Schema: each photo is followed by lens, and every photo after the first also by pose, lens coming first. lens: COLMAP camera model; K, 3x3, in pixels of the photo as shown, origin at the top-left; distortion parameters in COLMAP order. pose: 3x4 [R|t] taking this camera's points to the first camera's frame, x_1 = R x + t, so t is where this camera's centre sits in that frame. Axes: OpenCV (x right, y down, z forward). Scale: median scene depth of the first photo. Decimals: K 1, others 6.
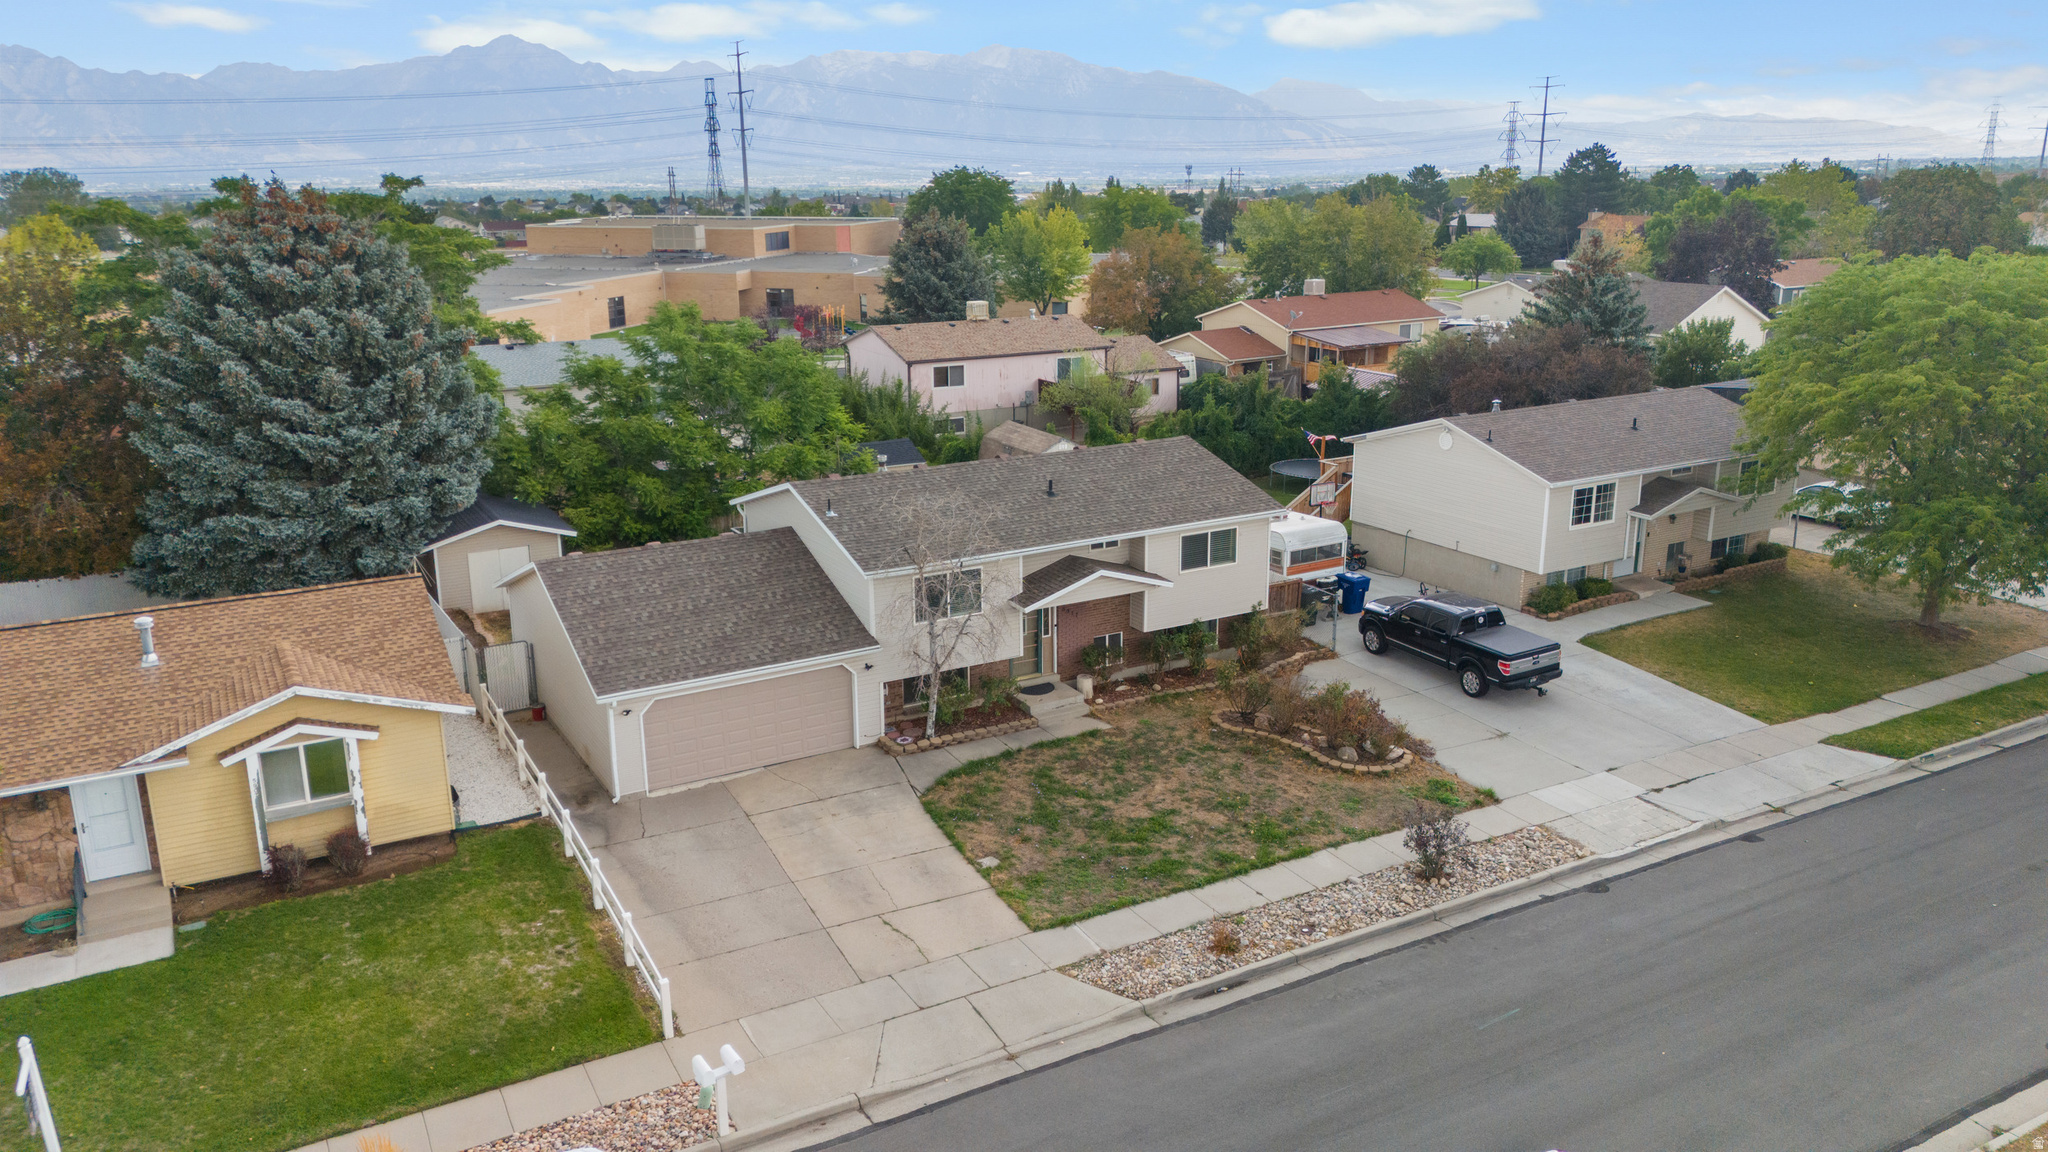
lens RADIAL K [[1495.3, 0, 1027.0], [0, 1495.3, 570.0], [0, 0, 1]] dist [0.081956, -0.079473]
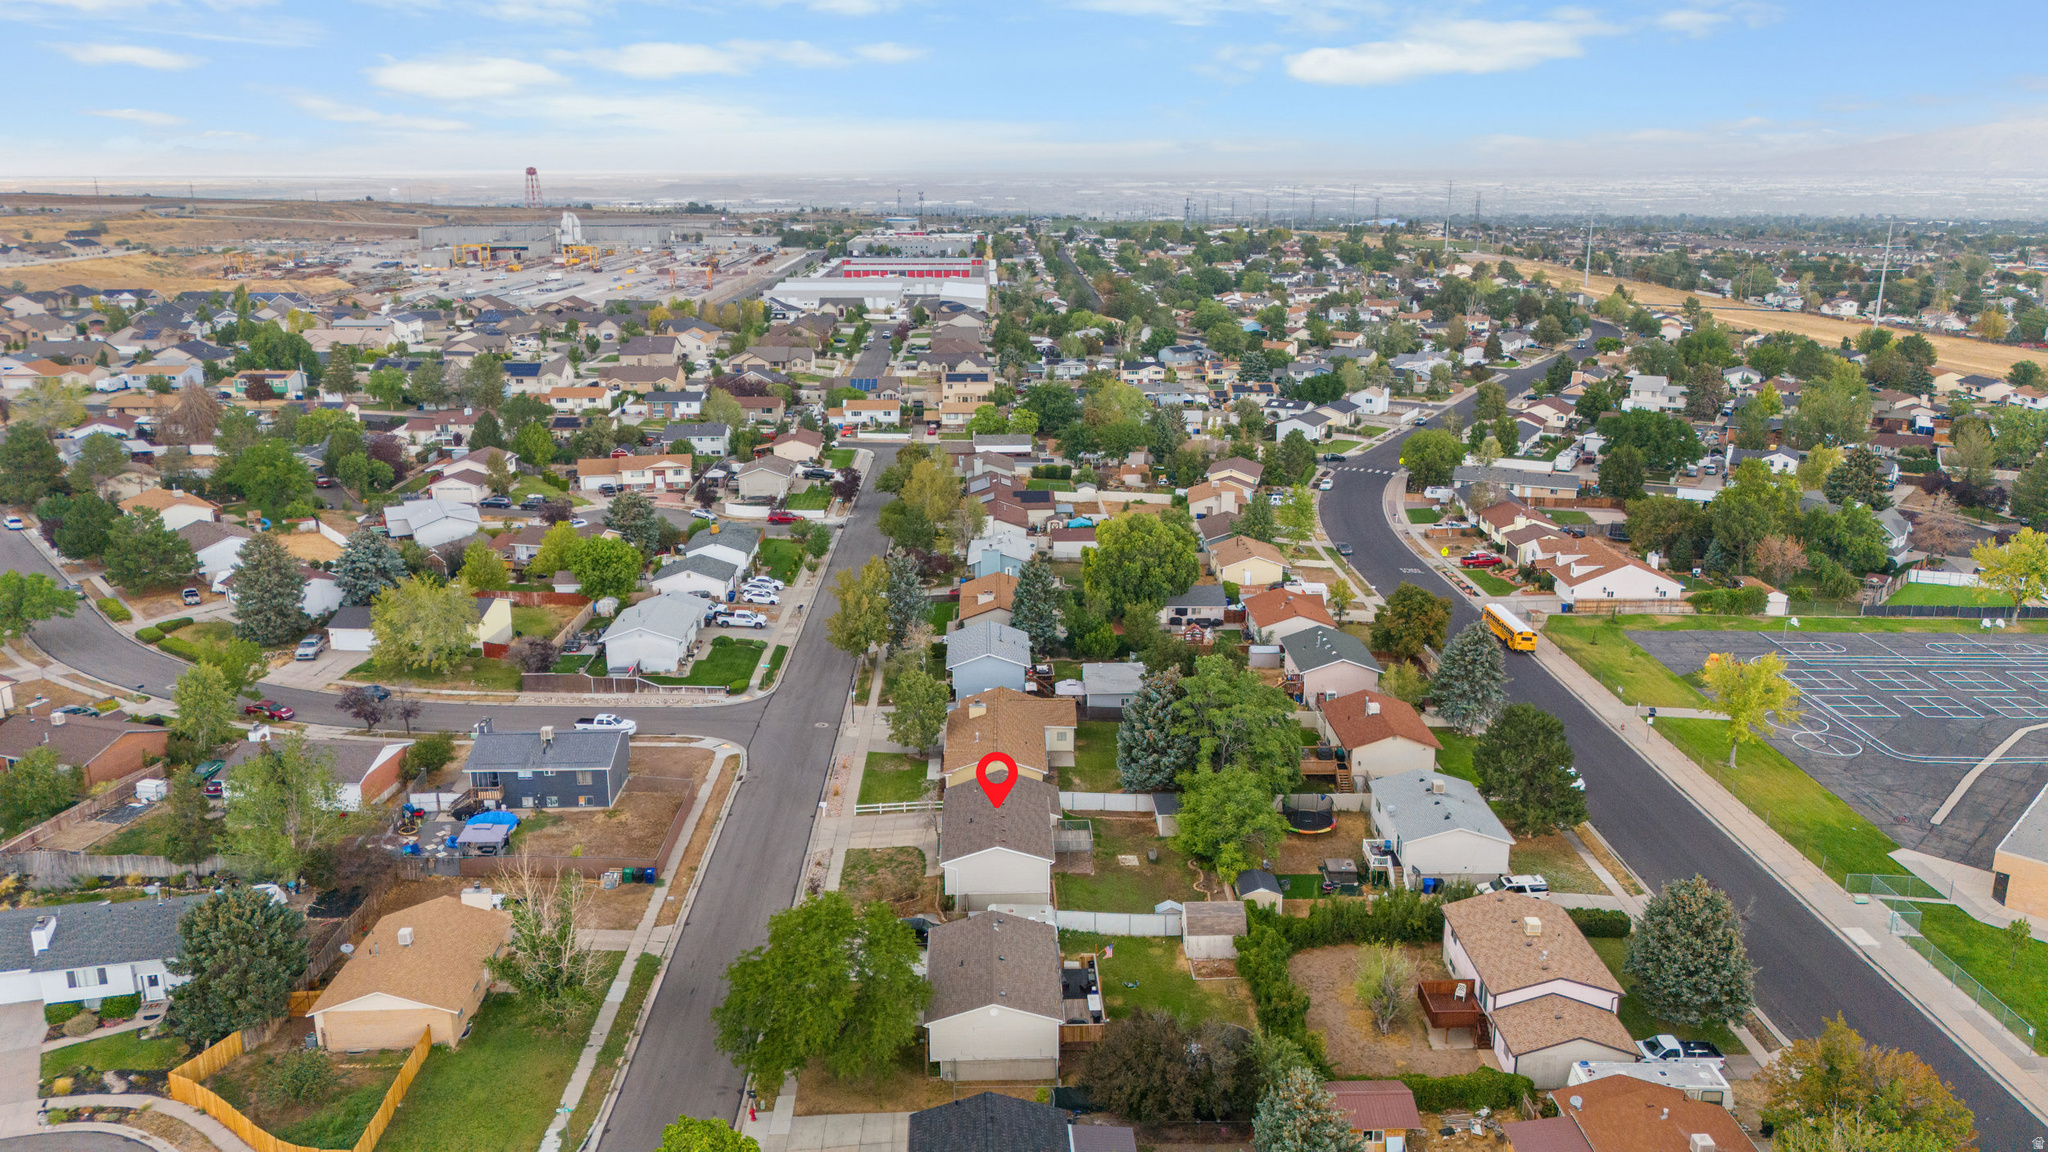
lens RADIAL K [[1495.3, 0, 1027.0], [0, 1495.3, 570.0], [0, 0, 1]] dist [0.081956, -0.079473]
pose [[-0.475682, 0.243453, -0.845256, 2.678932], [-0.226030, 0.894838, 0.384936, -1.896671], [0.850081, 0.374160, -0.370630, 2.218832]]
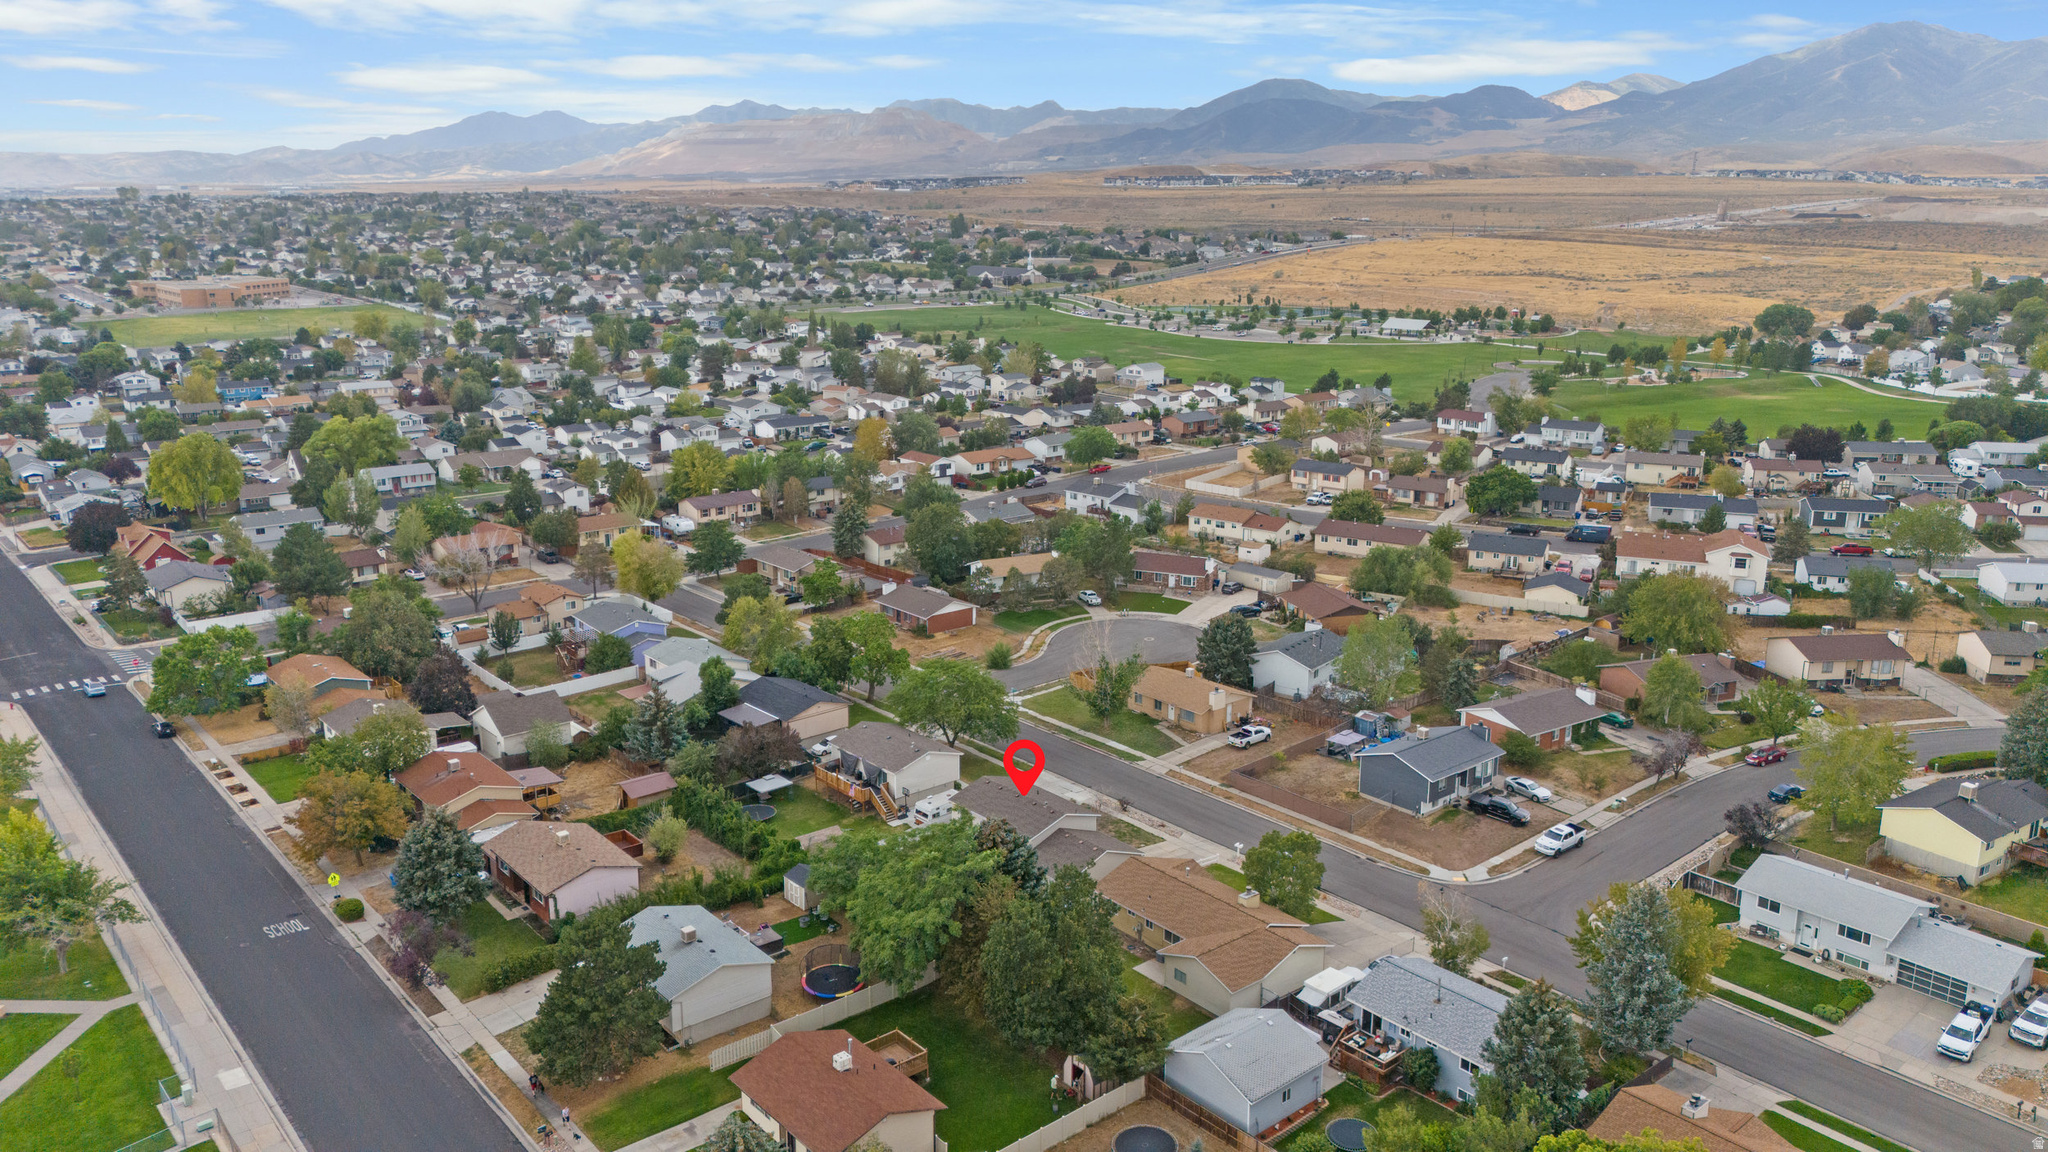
lens RADIAL K [[1495.3, 0, 1027.0], [0, 1495.3, 570.0], [0, 0, 1]] dist [0.081956, -0.079473]
pose [[-0.181716, -0.232091, 0.955570, -3.665543], [0.258545, 0.926283, 0.274144, -1.717716], [-0.948754, 0.296874, -0.108315, 1.355121]]
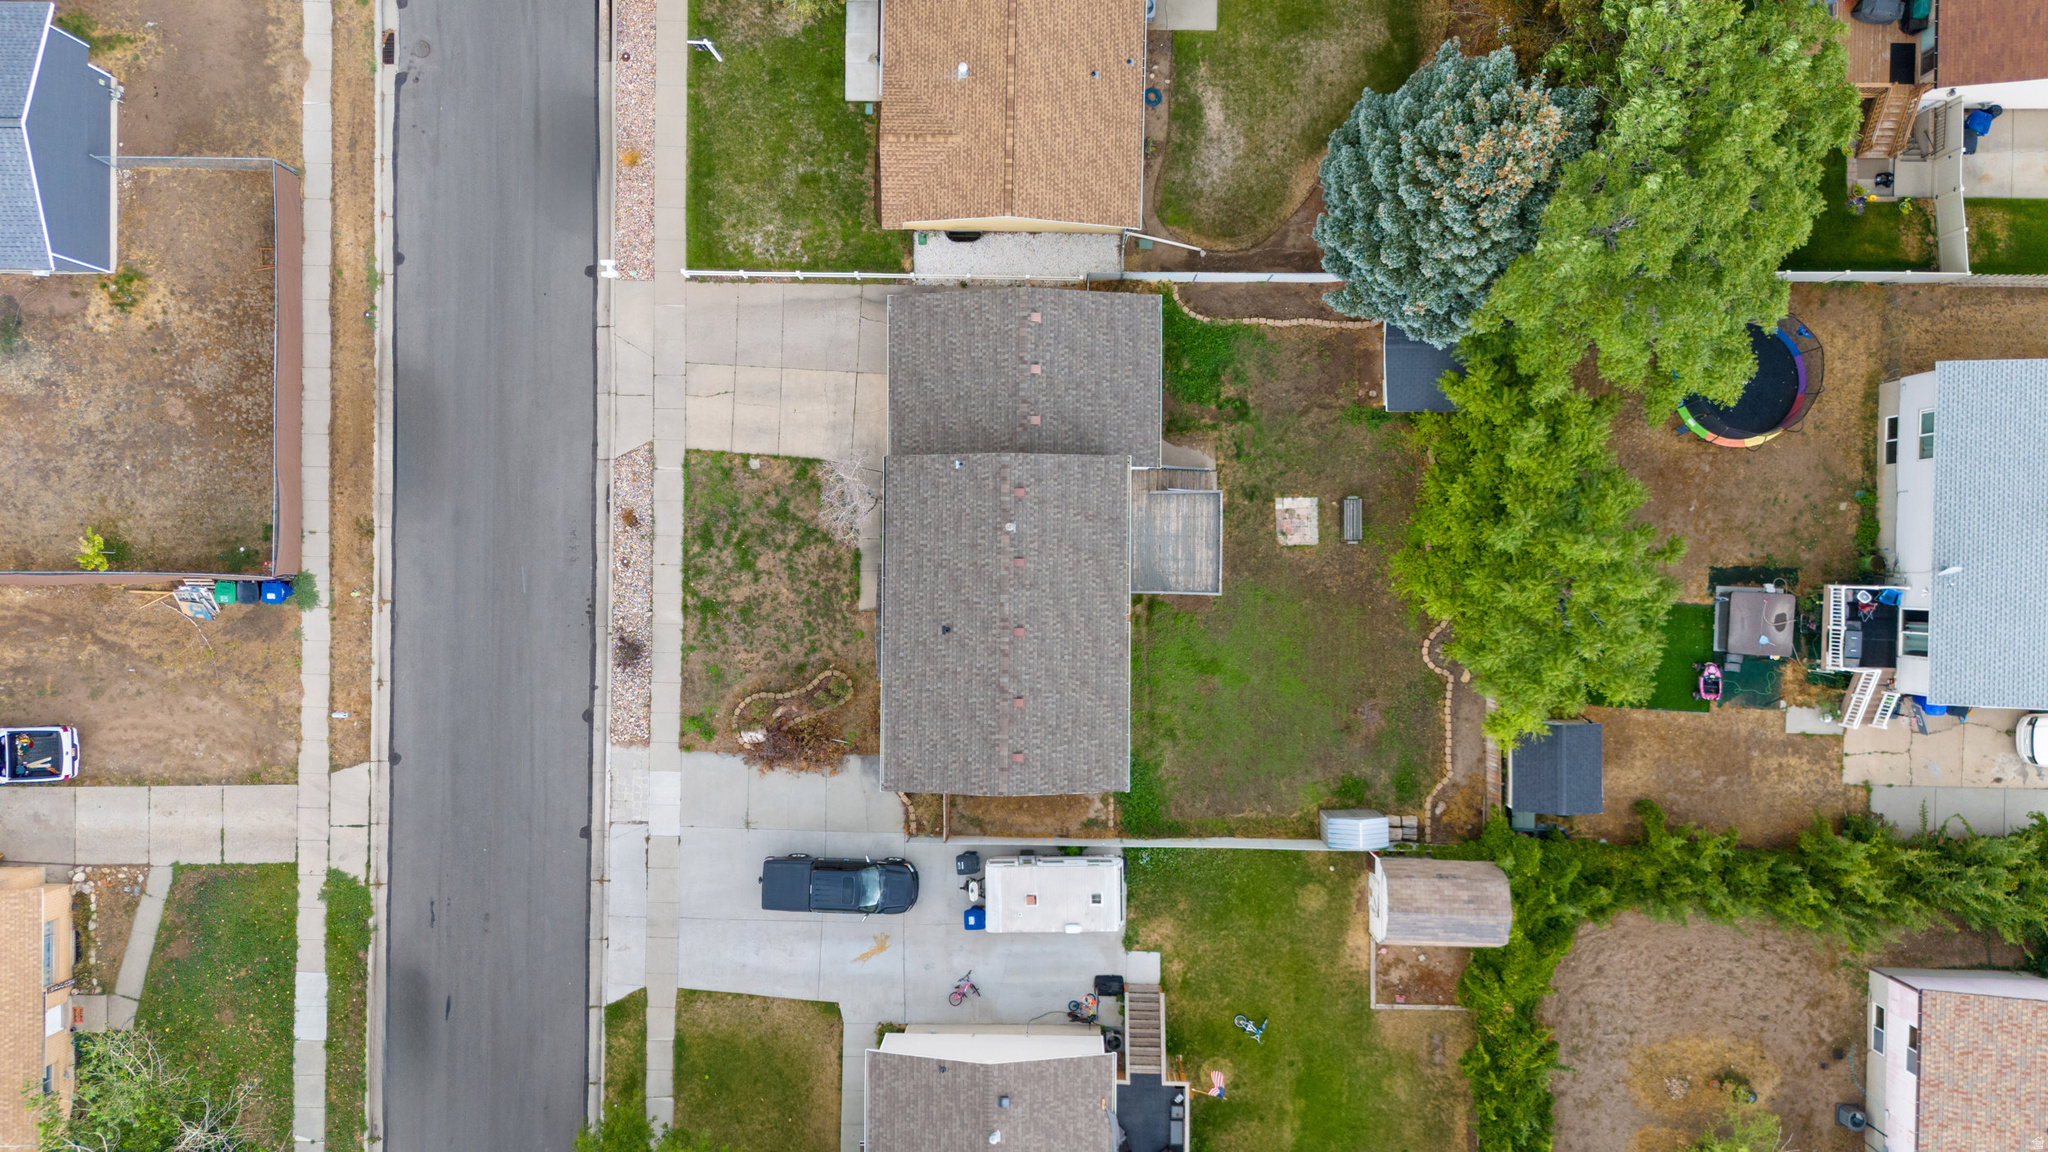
lens RADIAL K [[1507.4, 0, 1034.3], [0, 1507.4, 559.9], [0, 0, 1]] dist [0.079821, -0.083723]
pose [[-0.507426, 0.861503, 0.018193, -0.115794], [-0.203501, -0.140325, 0.968966, -1.515871], [0.837321, 0.487976, 0.246522, 0.738866]]
